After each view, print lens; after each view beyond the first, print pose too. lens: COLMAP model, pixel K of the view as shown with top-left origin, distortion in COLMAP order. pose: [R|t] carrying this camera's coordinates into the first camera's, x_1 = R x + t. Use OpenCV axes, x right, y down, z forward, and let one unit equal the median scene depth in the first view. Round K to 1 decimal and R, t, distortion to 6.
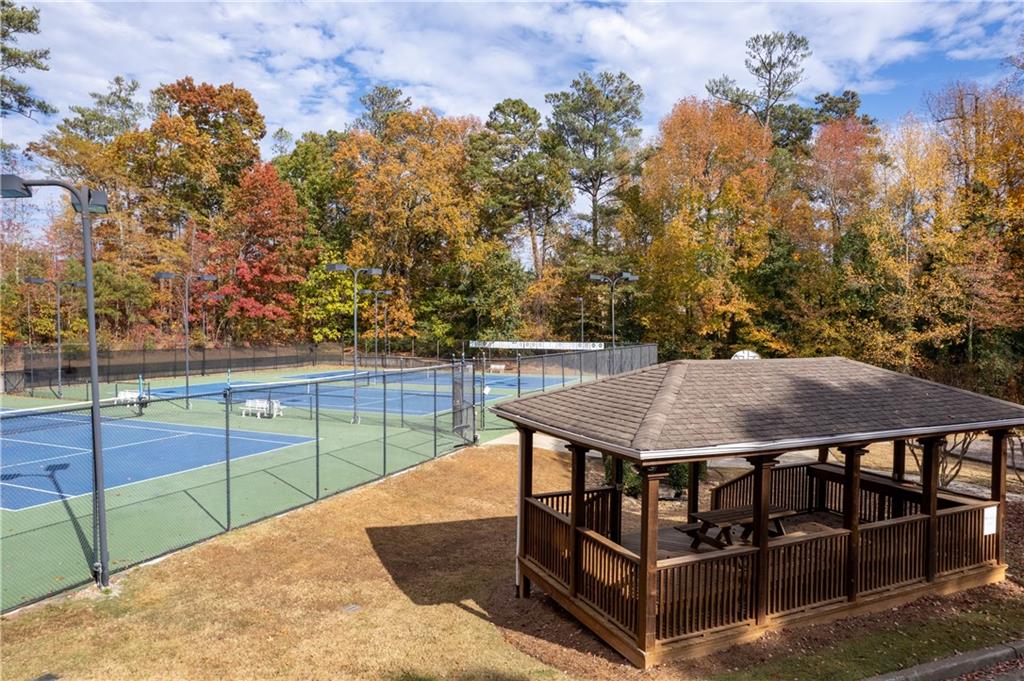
lens RADIAL K [[648.8, 0, 511.9], [0, 648.8, 339.2], [0, 0, 1]] dist [-0.038913, 0.024823]
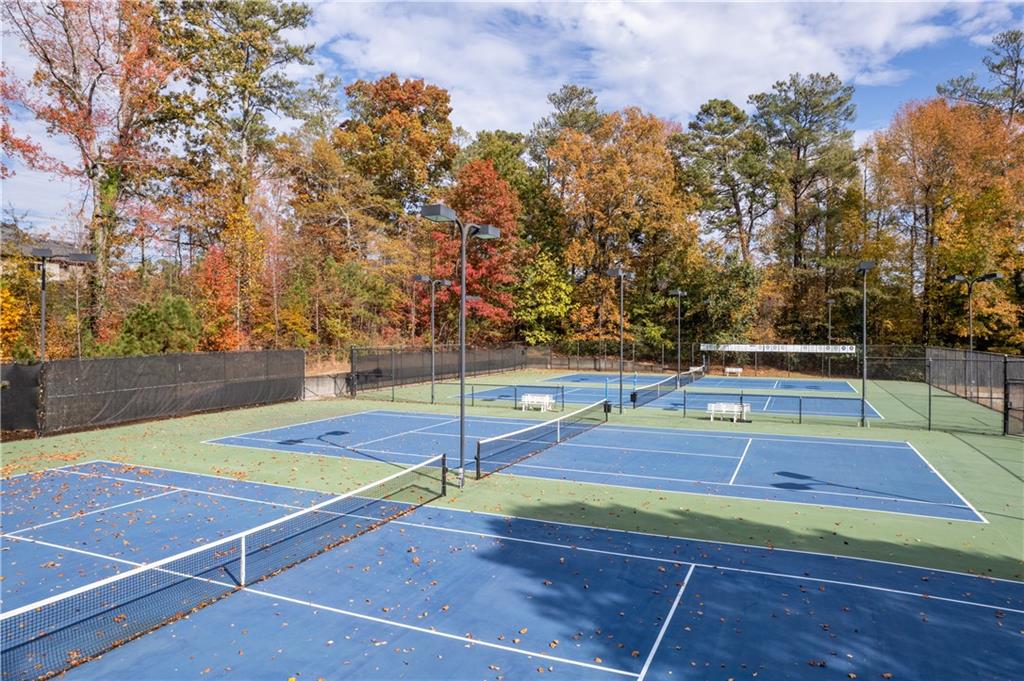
lens RADIAL K [[648.8, 0, 511.3], [0, 648.8, 341.4], [0, 0, 1]] dist [-0.038913, 0.024823]
pose [[0.999994, 0.000002, 0.003561, -0.332899], [0.000009, 0.999996, -0.002954, 0.001845], [-0.003561, 0.002954, 0.999989, 0.016810]]
